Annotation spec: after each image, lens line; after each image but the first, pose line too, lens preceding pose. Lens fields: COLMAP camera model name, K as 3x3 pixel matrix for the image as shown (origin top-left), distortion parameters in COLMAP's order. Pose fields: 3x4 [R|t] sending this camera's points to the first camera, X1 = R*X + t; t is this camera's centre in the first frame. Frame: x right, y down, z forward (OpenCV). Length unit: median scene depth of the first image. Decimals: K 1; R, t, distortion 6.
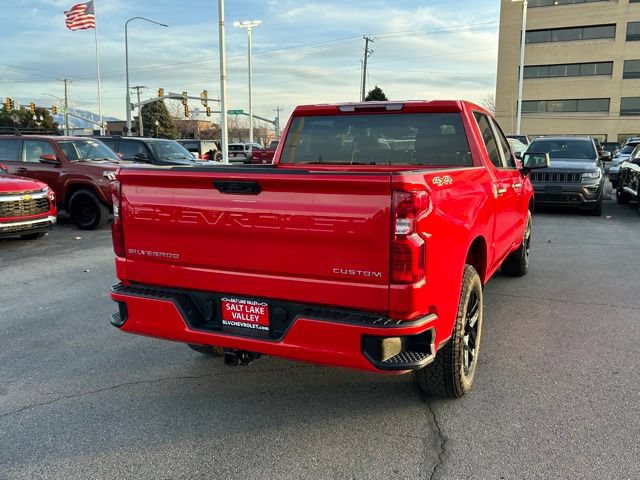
lens RADIAL K [[584.3, 0, 326.1], [0, 584.3, 239.0], [0, 0, 1]] dist [0.074460, -0.087633]
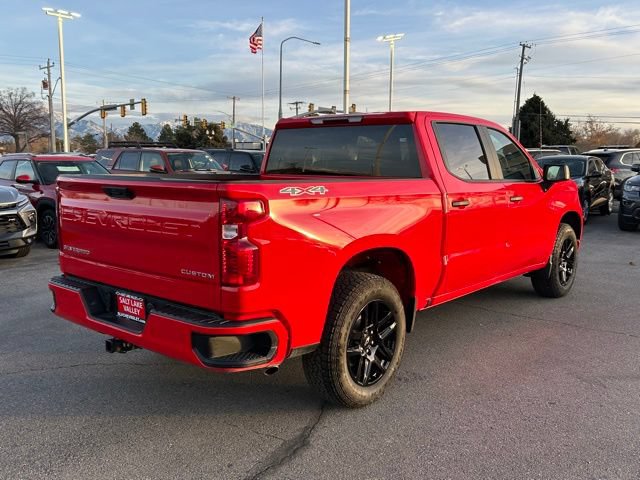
lens RADIAL K [[584.3, 0, 326.1], [0, 584.3, 239.0], [0, 0, 1]] dist [0.074460, -0.087633]
pose [[0.963442, 0.038549, -0.265130, 0.346530], [-0.043606, 0.998961, -0.013215, -0.001692], [0.264346, 0.024293, 0.964122, 0.013769]]
